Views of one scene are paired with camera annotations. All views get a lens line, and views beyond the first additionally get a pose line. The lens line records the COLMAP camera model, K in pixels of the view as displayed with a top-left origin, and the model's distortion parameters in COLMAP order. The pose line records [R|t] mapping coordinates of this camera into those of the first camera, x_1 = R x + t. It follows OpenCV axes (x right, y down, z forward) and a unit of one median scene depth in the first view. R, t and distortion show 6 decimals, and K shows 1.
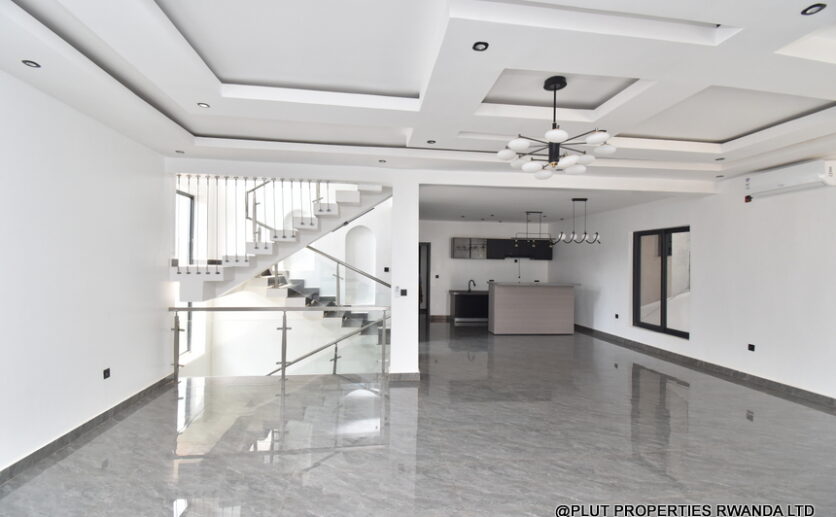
lens RADIAL K [[371.1, 0, 416.9], [0, 371.1, 260.9], [0, 0, 1]] dist [-0.001582, -0.000415]
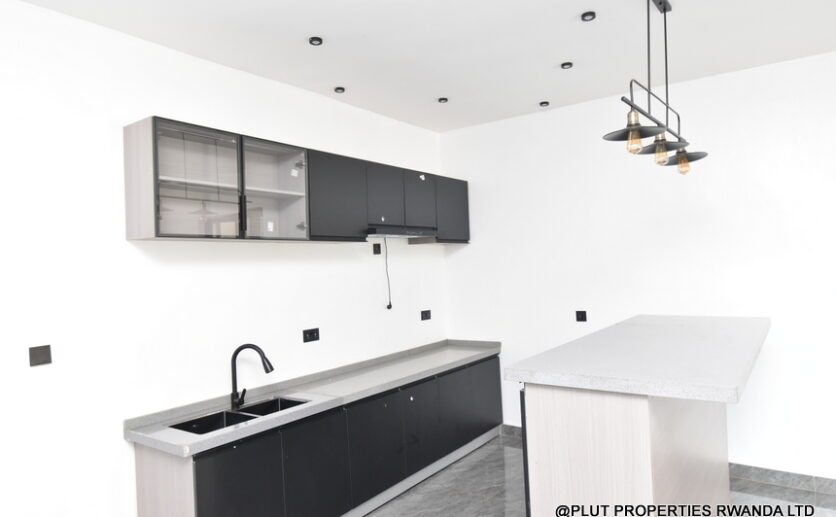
lens RADIAL K [[535.4, 0, 418.0], [0, 535.4, 258.5], [0, 0, 1]] dist [0.000461, -0.001930]
pose [[0.682164, -0.041564, 0.730017, -0.006333], [0.047146, 0.998806, 0.012812, 0.003420], [-0.729677, 0.025677, 0.683309, 0.722726]]
